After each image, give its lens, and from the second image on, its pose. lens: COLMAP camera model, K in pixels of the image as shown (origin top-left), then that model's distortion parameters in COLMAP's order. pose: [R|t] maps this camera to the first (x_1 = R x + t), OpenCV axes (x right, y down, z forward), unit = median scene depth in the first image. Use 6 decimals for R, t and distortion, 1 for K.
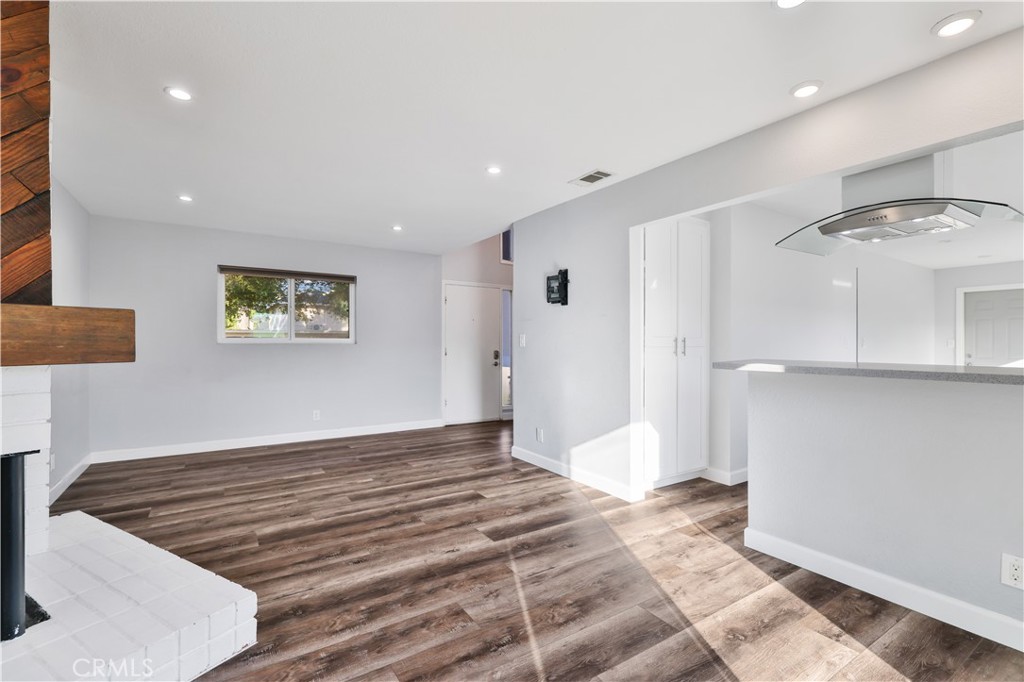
lens RADIAL K [[459.5, 0, 501.8], [0, 459.5, 344.0], [0, 0, 1]] dist [0.000081, -0.000919]
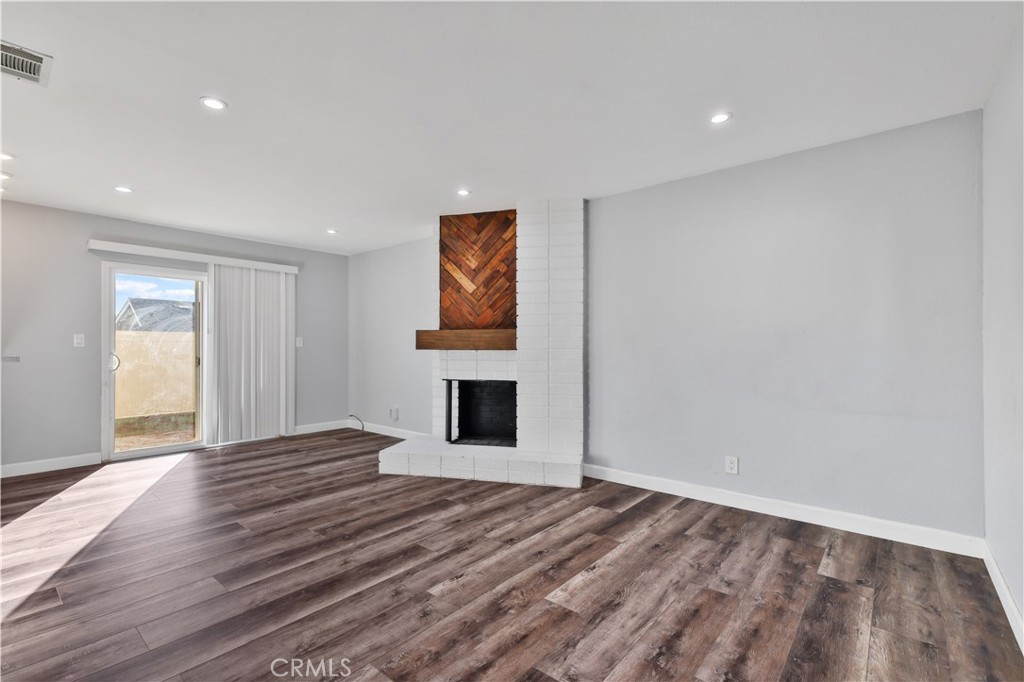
lens RADIAL K [[459.5, 0, 504.9], [0, 459.5, 348.9], [0, 0, 1]] dist [0.000081, -0.000919]
pose [[-0.954297, -0.001224, -0.298858, -0.255183], [-0.003705, 0.999963, 0.007736, 0.007526], [0.298838, 0.008490, -0.954266, 1.919067]]
